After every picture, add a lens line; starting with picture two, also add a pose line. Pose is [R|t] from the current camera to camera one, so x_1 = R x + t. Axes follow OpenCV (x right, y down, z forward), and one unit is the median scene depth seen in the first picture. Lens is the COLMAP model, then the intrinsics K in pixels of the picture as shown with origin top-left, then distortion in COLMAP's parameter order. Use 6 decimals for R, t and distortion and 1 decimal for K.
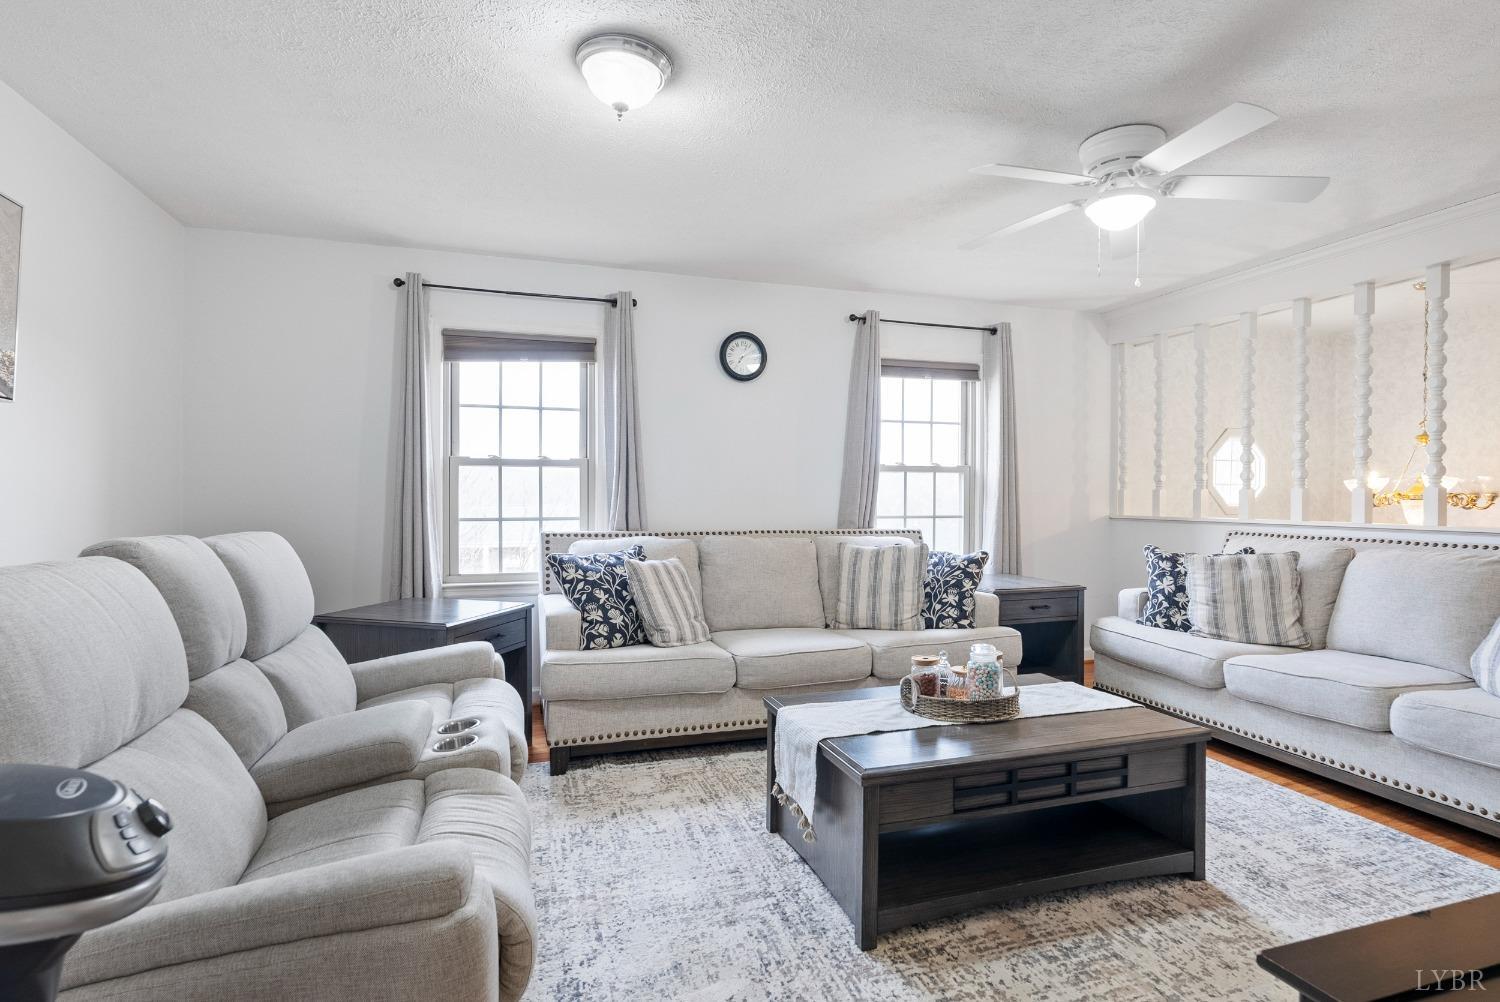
lens RADIAL K [[766.5, 0, 752.4], [0, 766.5, 501.1], [0, 0, 1]] dist [-0.000849, -0.000021]
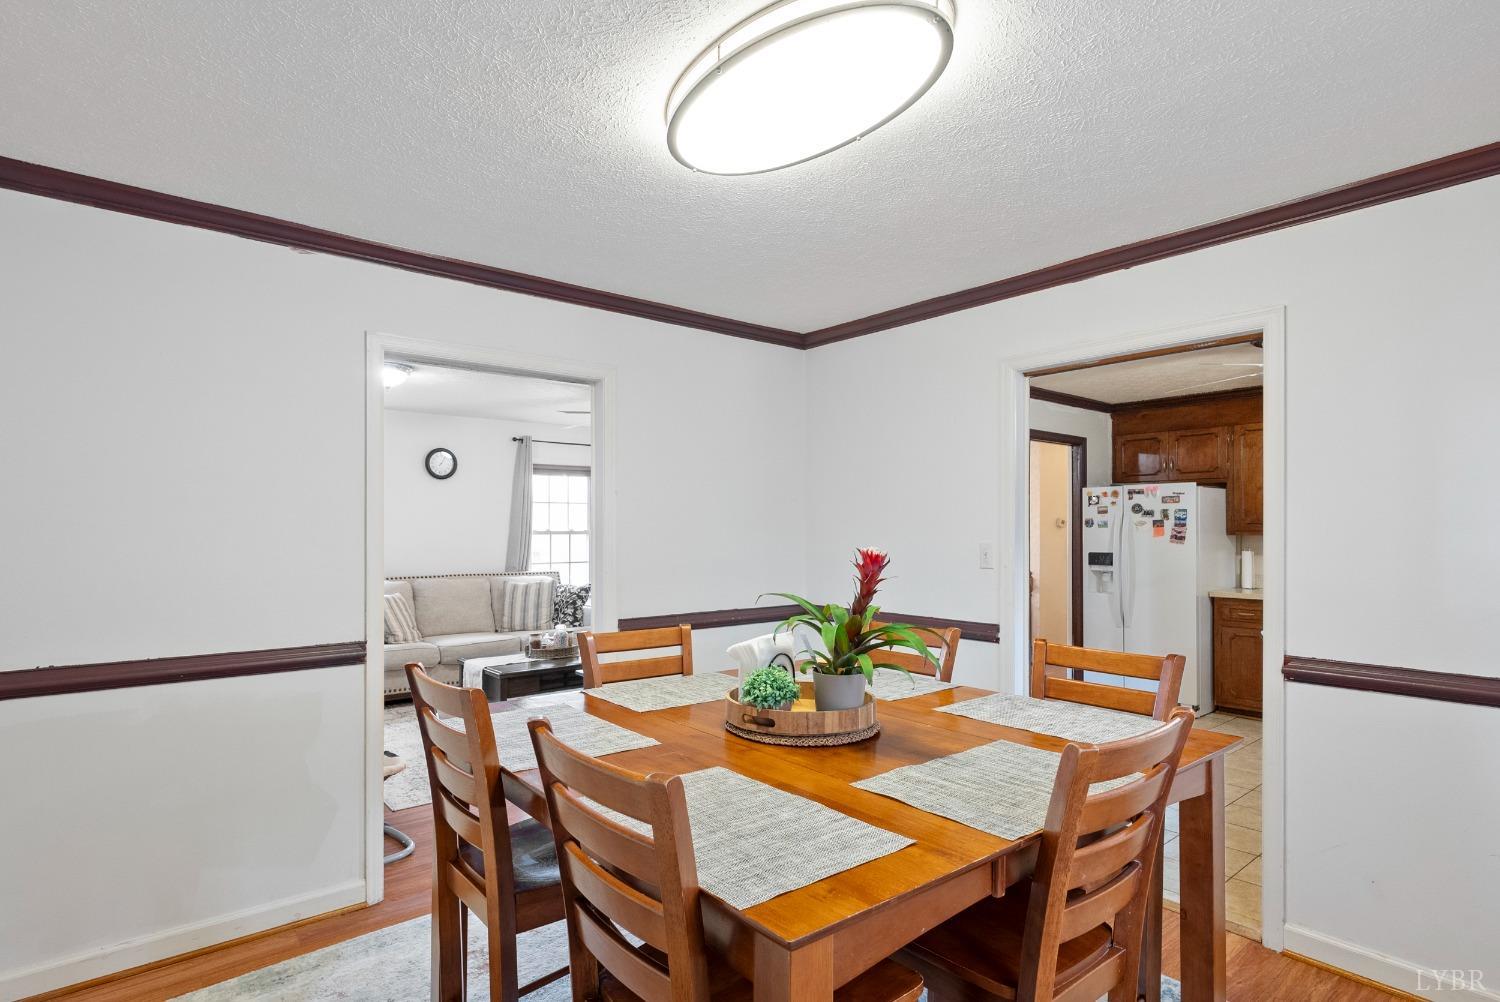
lens RADIAL K [[766.5, 0, 739.5], [0, 766.5, 531.5], [0, 0, 1]] dist [-0.000849, -0.000021]
pose [[0.930006, -0.004227, 0.367519, -0.022860], [0.005888, 0.999977, -0.003400, -0.045412], [-0.367496, 0.005326, 0.930010, -0.754187]]
